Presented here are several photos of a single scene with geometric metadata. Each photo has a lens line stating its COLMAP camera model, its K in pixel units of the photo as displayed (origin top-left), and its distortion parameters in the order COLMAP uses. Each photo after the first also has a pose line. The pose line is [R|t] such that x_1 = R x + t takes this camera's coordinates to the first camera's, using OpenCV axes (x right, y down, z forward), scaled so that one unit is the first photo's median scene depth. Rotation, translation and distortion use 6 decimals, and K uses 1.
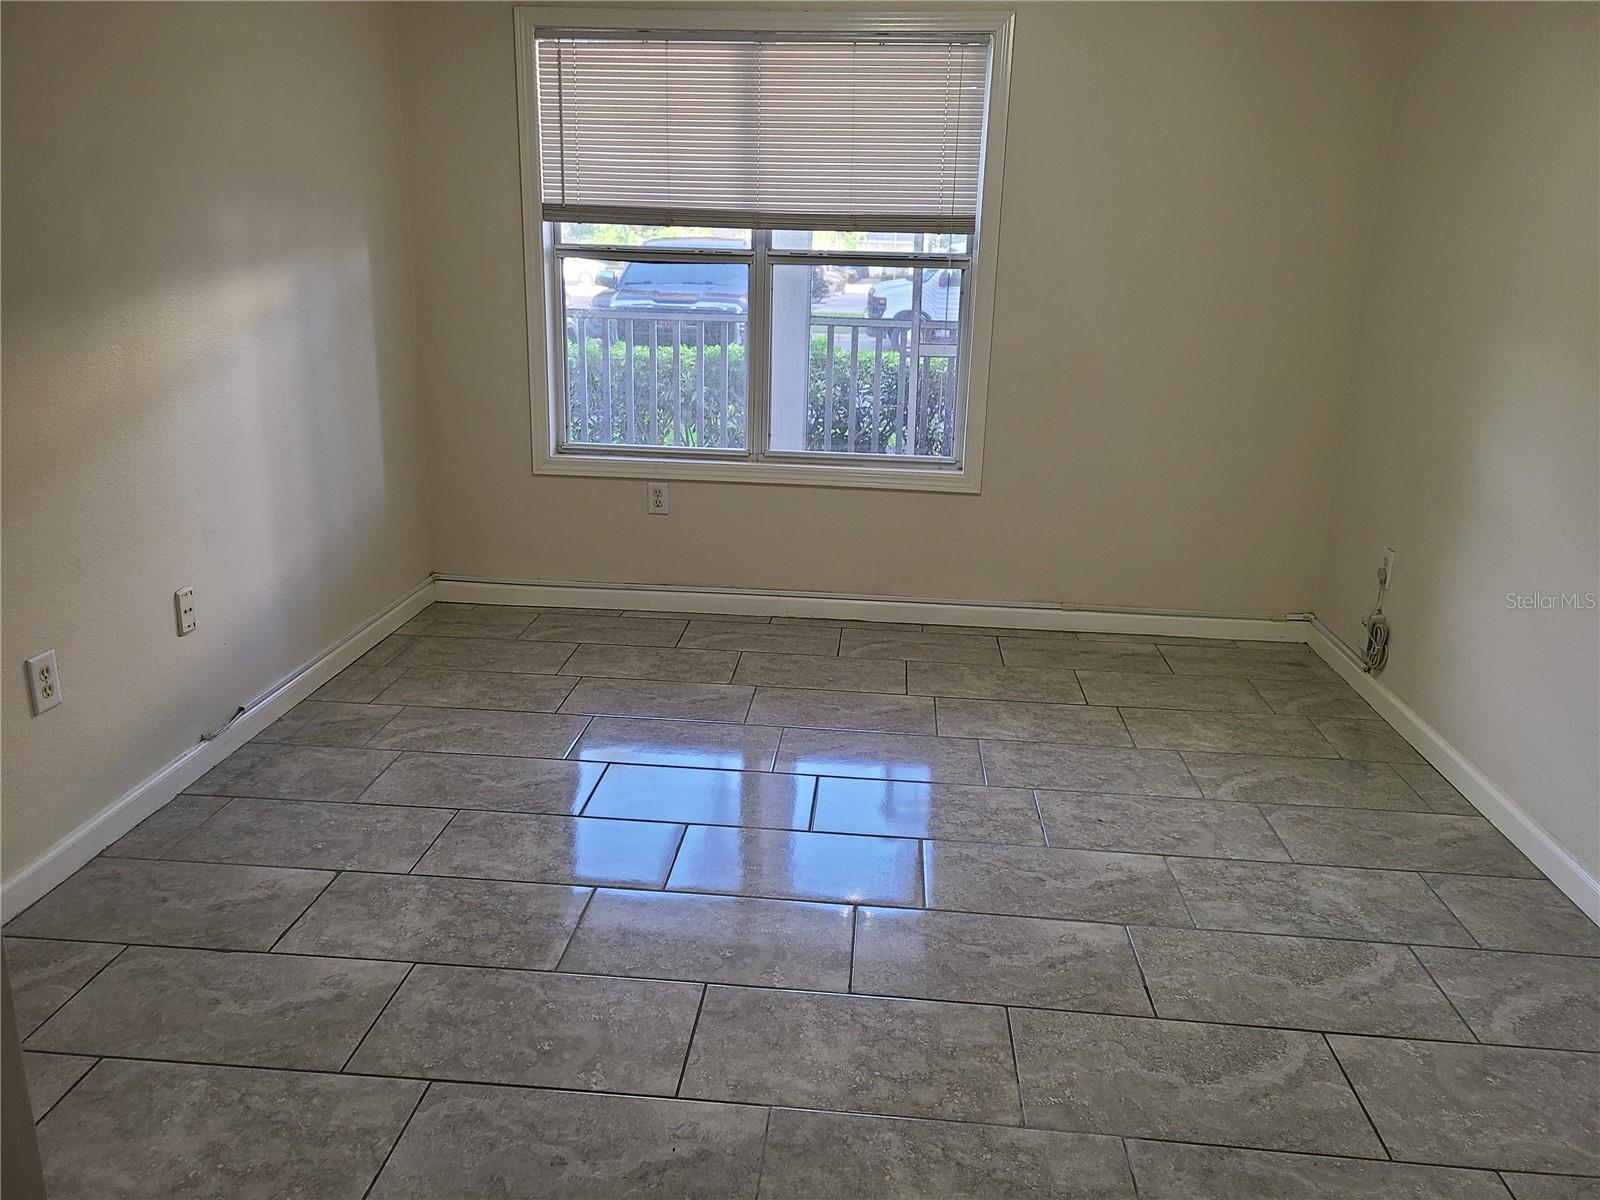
lens RADIAL K [[1200.6, 0, 802.3], [0, 1200.6, 588.3], [0, 0, 1]] dist [0.060549, -0.046976]
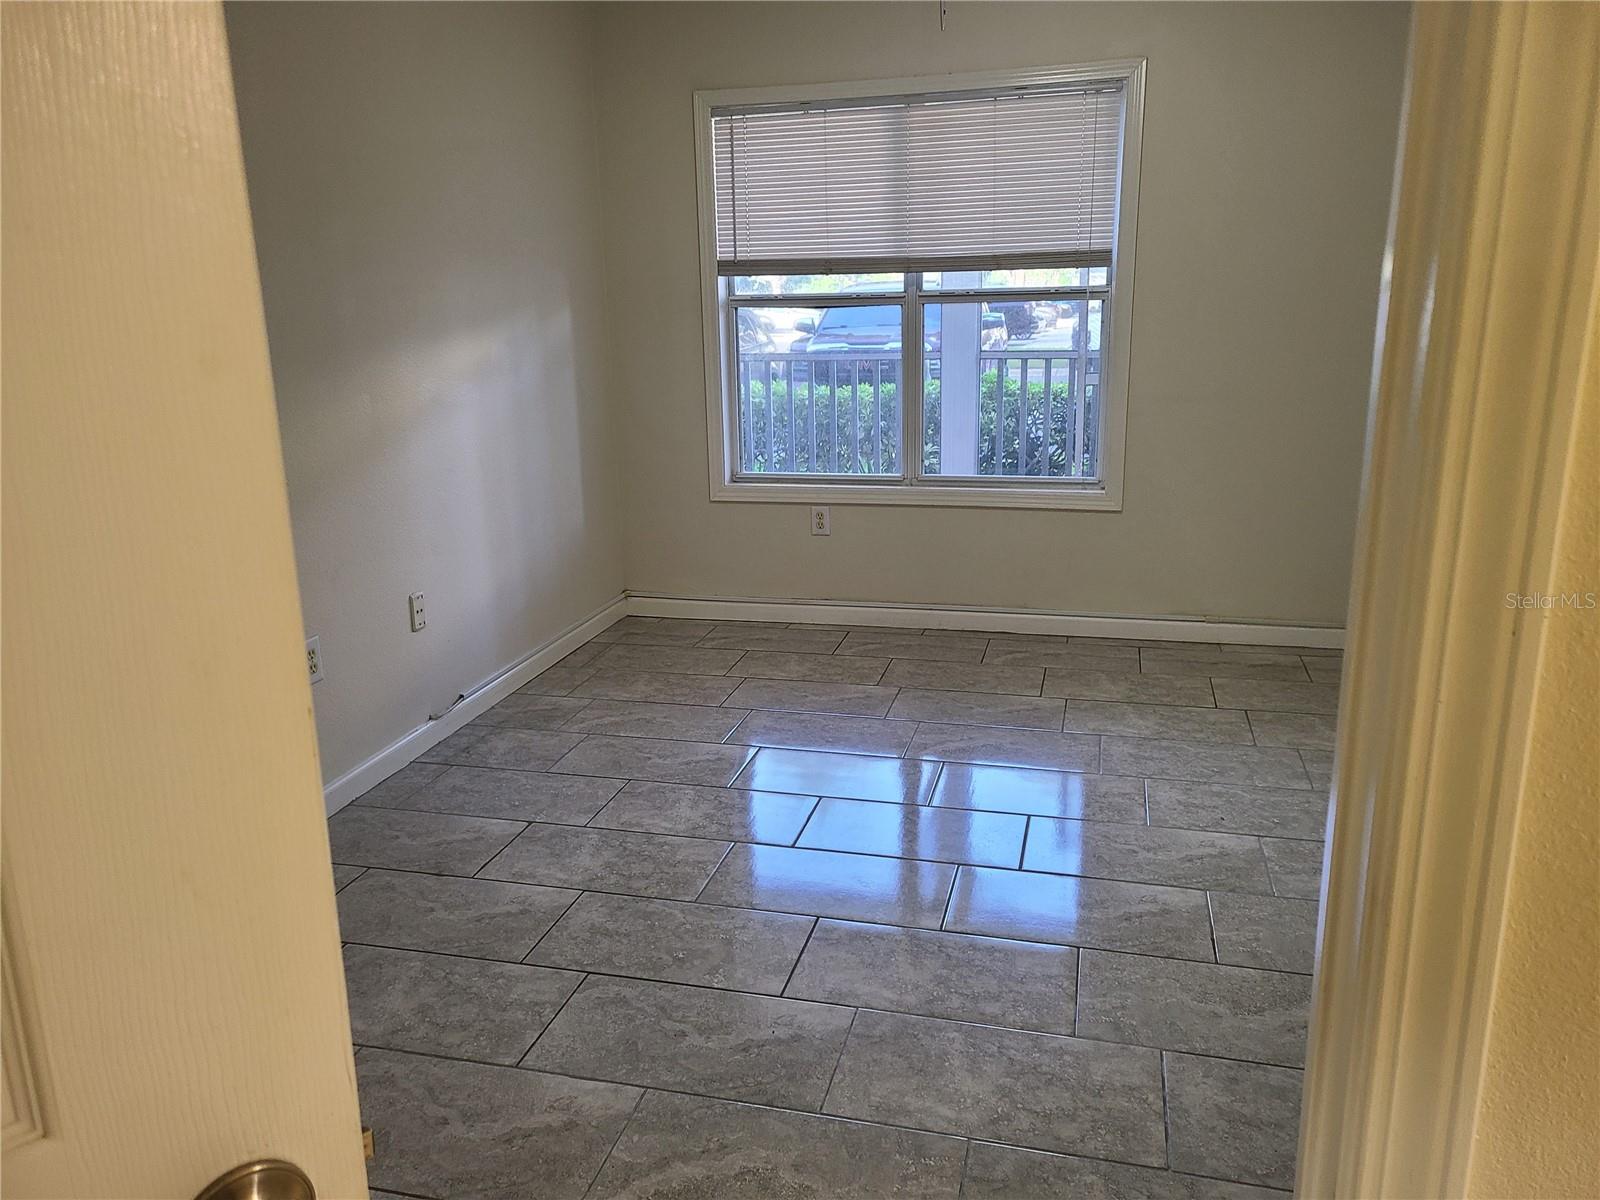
lens RADIAL K [[1204.8, 0, 800.0], [0, 1204.8, 600.0], [0, 0, 1]] dist [0.052281, -0.039566]
pose [[0.983950, -0.003143, -0.178417, 0.079868], [-0.001249, 0.999699, -0.024495, 0.033875], [0.178441, 0.024325, 0.983650, -0.115781]]
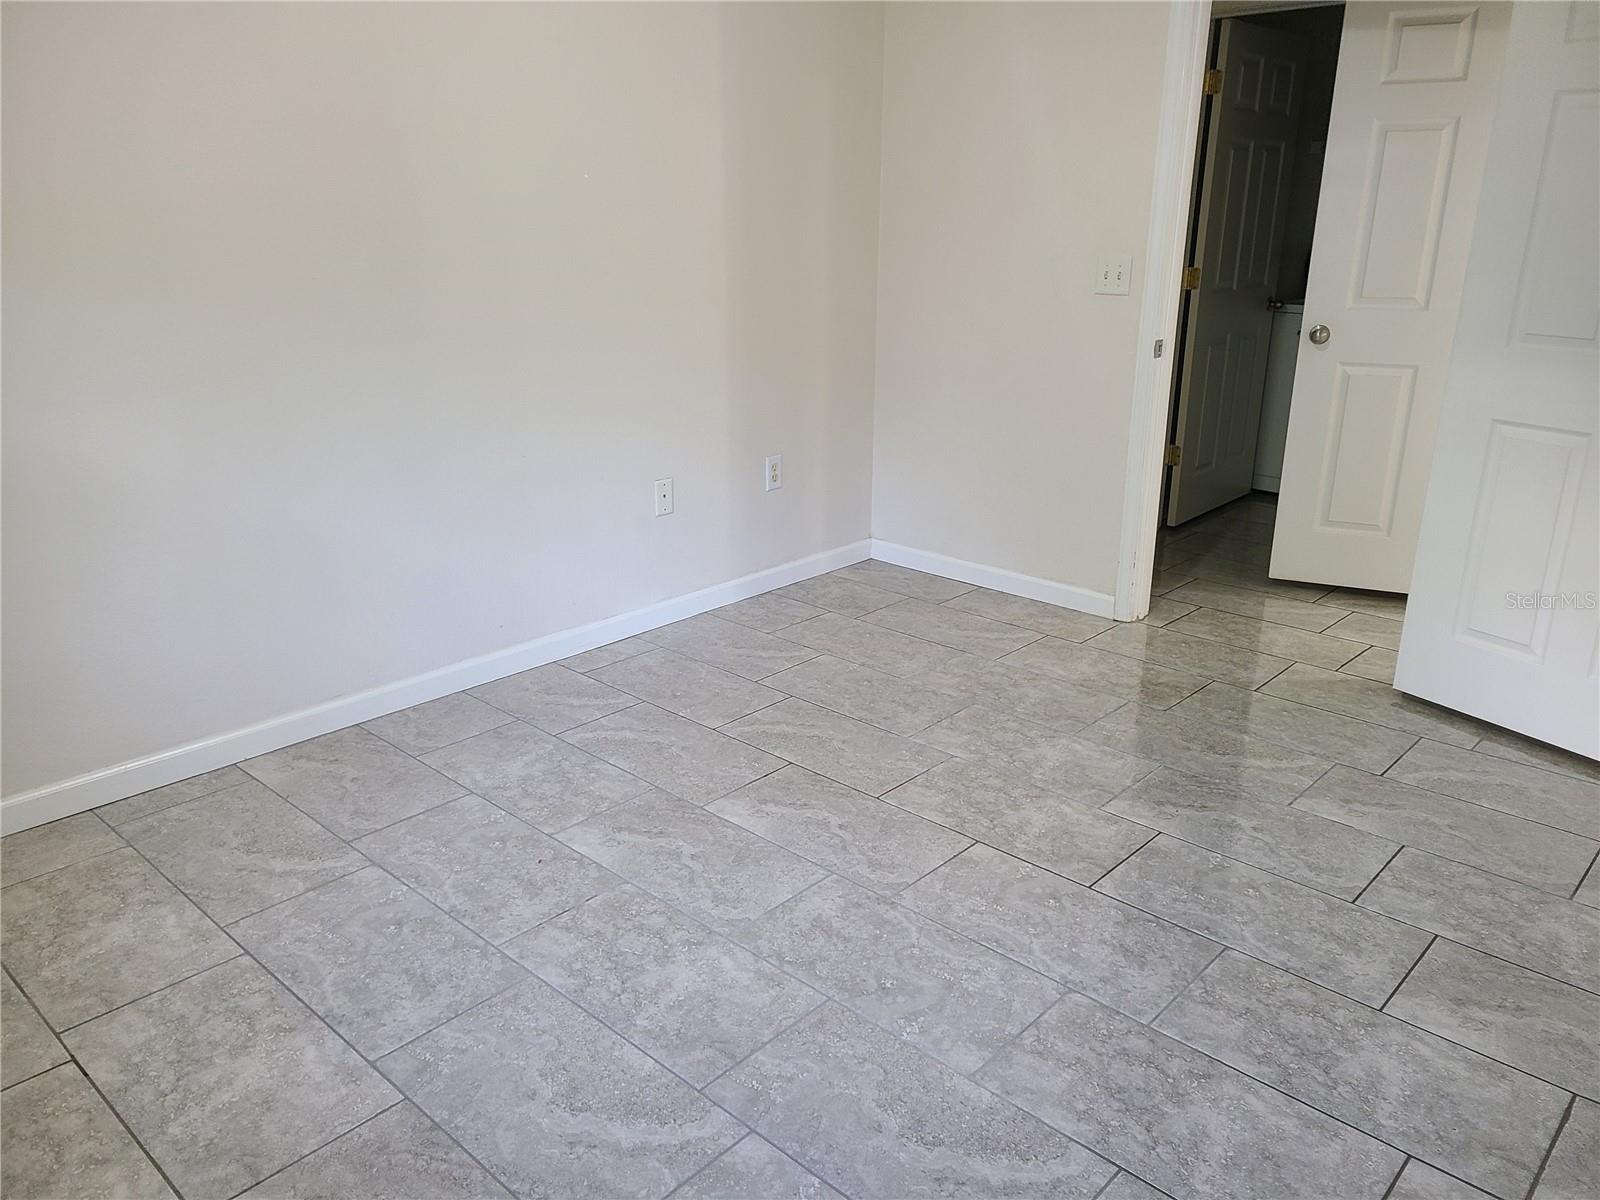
lens RADIAL K [[1204.8, 0, 800.0], [0, 1204.8, 600.0], [0, 0, 1]] dist [0.052281, -0.039566]
pose [[-0.789131, -0.221044, 0.573073, -0.309474], [0.141386, 0.842577, 0.519687, -0.344936], [-0.597731, 0.491125, -0.633651, 1.207781]]
